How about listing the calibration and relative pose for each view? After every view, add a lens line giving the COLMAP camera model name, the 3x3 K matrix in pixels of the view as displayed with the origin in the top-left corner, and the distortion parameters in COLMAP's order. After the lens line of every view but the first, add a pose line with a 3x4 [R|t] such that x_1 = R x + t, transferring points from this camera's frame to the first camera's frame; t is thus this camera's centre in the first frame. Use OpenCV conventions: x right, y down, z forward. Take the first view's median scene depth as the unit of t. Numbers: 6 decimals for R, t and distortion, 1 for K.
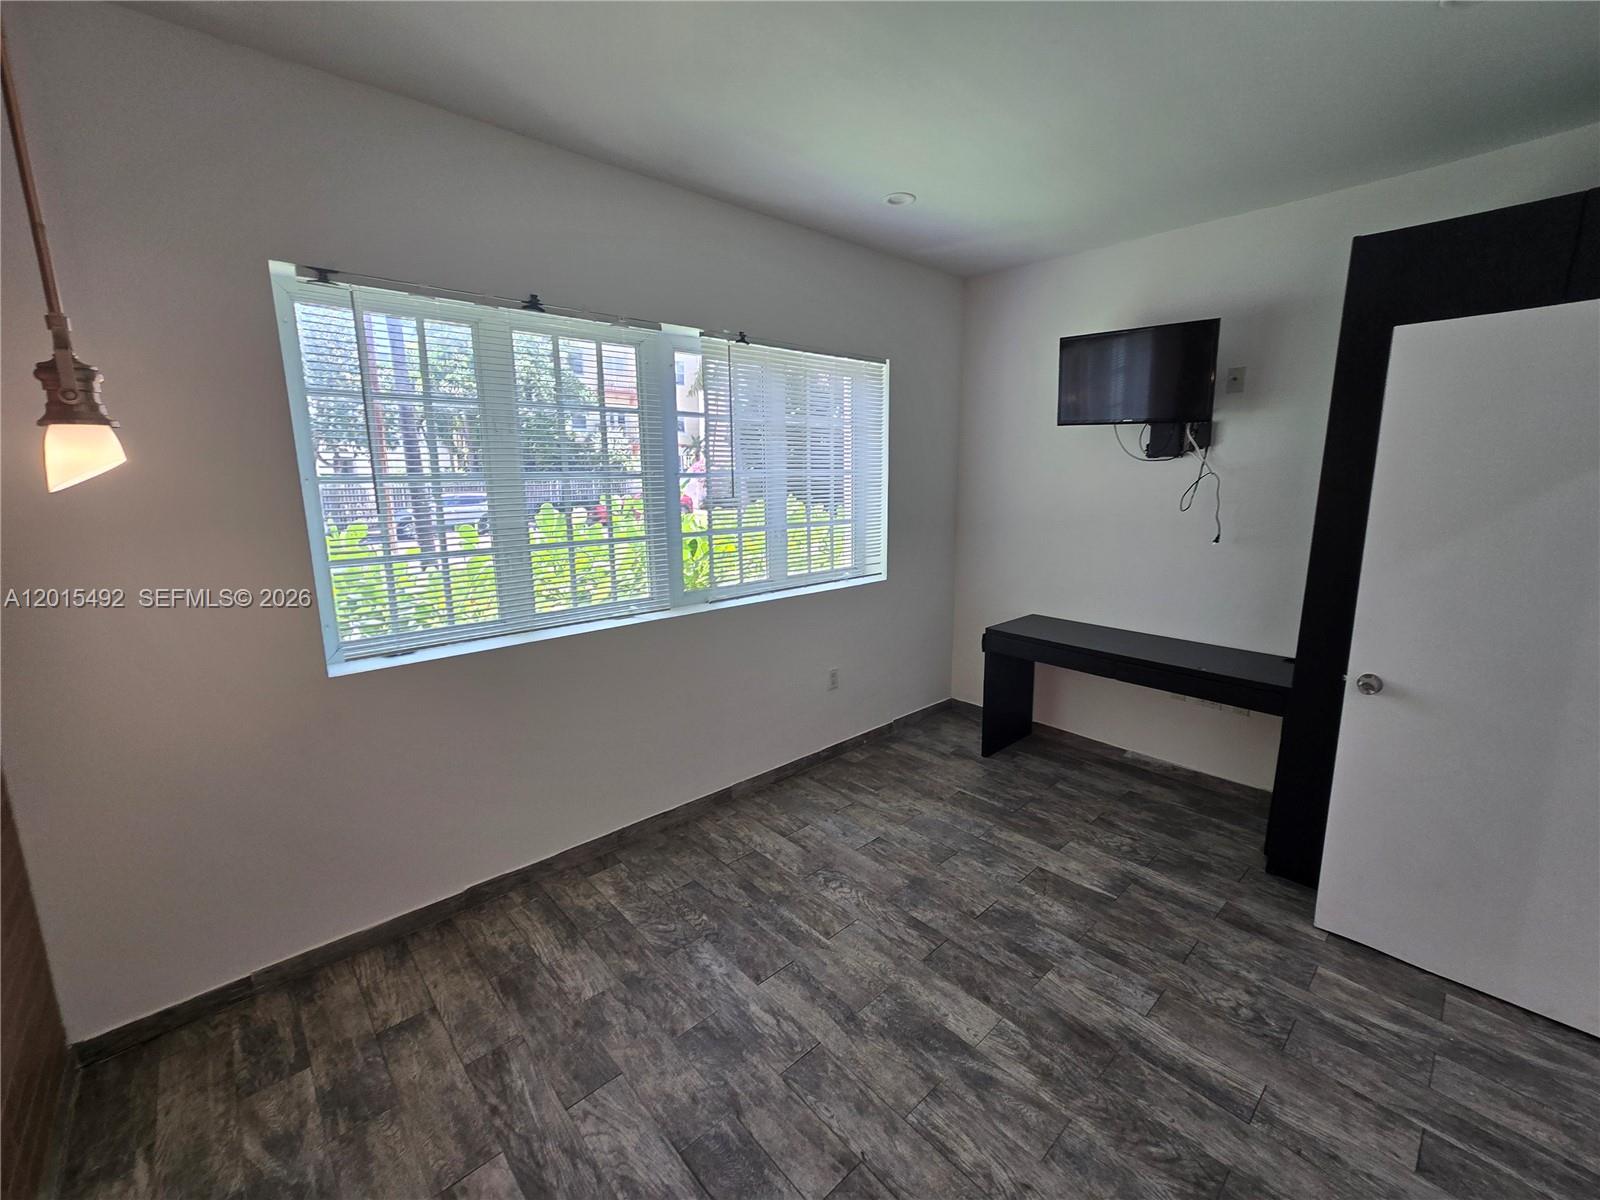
lens RADIAL K [[664.9, 0, 825.2], [0, 664.9, 585.5], [0, 0, 1]] dist [-0.002071, -0.000176]
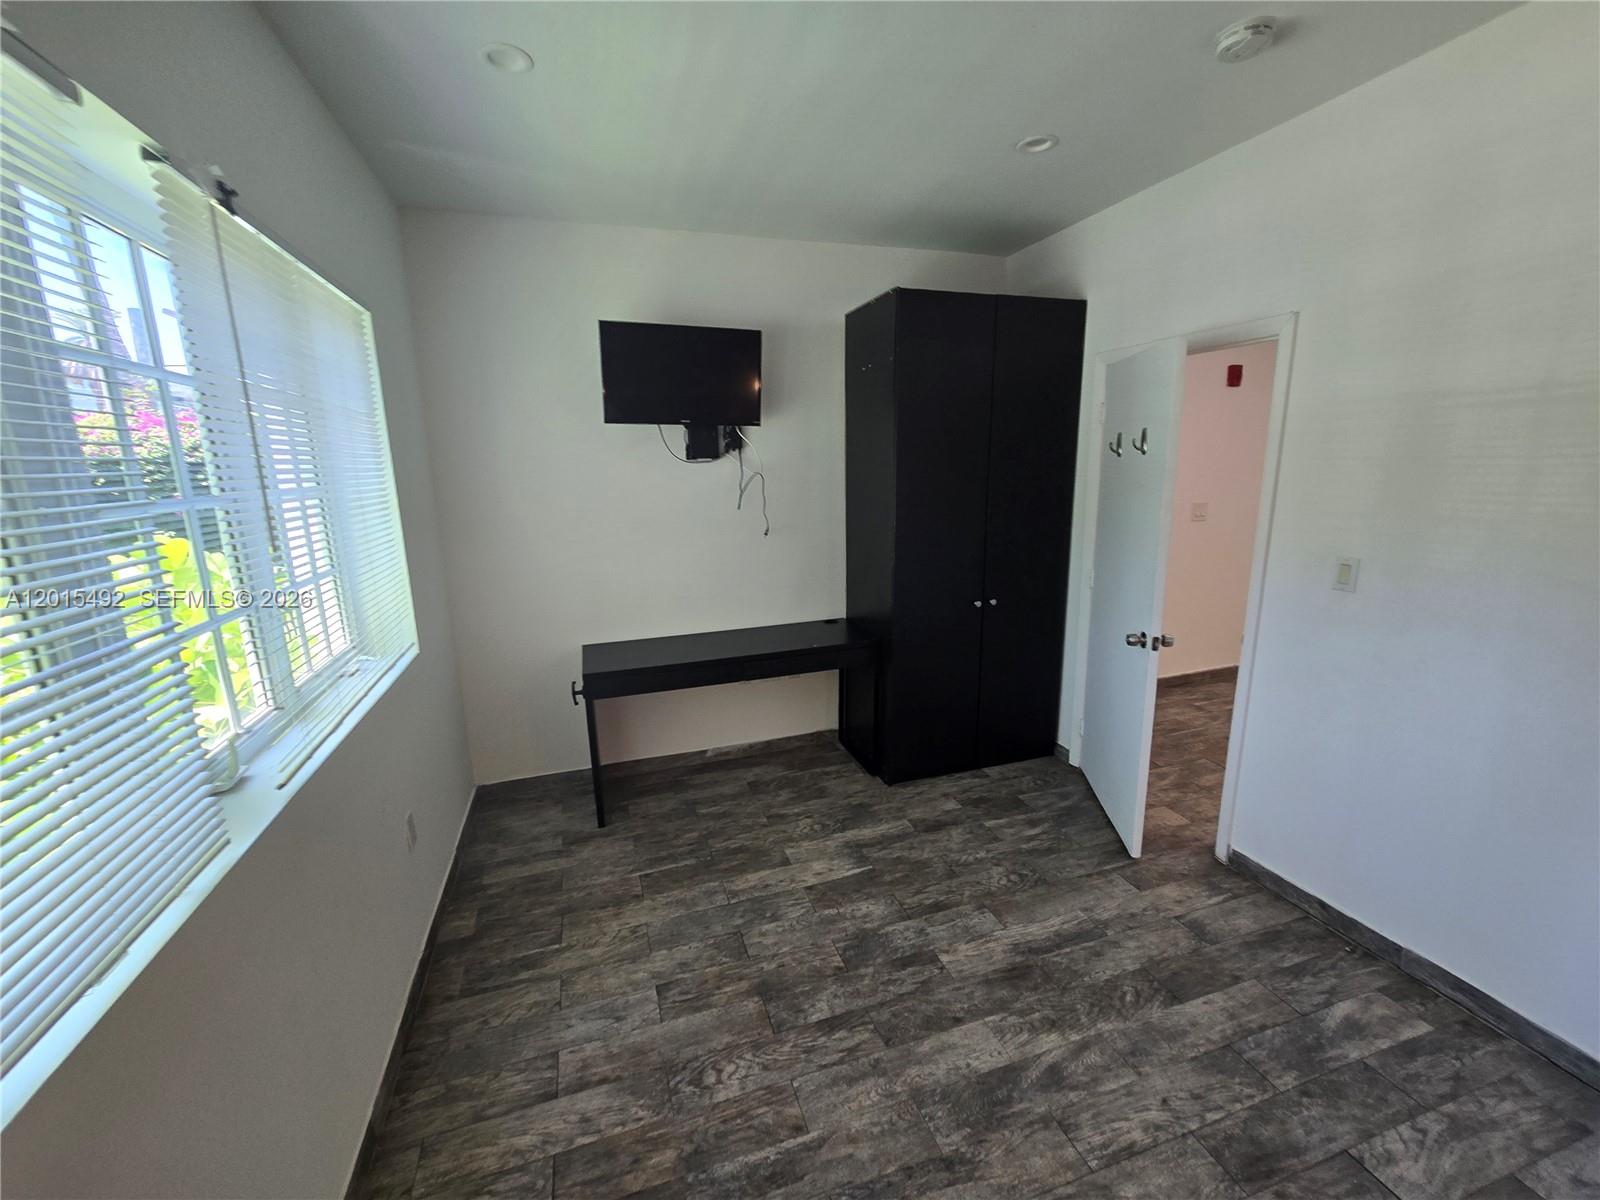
lens RADIAL K [[658.8, 0, 801.7], [0, 658.8, 603.1], [0, 0, 1]] dist [-0.000446, -0.000005]
pose [[0.426137, -0.198950, 0.882511, -0.521352], [0.181249, 0.974515, 0.132172, -0.122193], [-0.886316, 0.103631, 0.451336, 0.636035]]
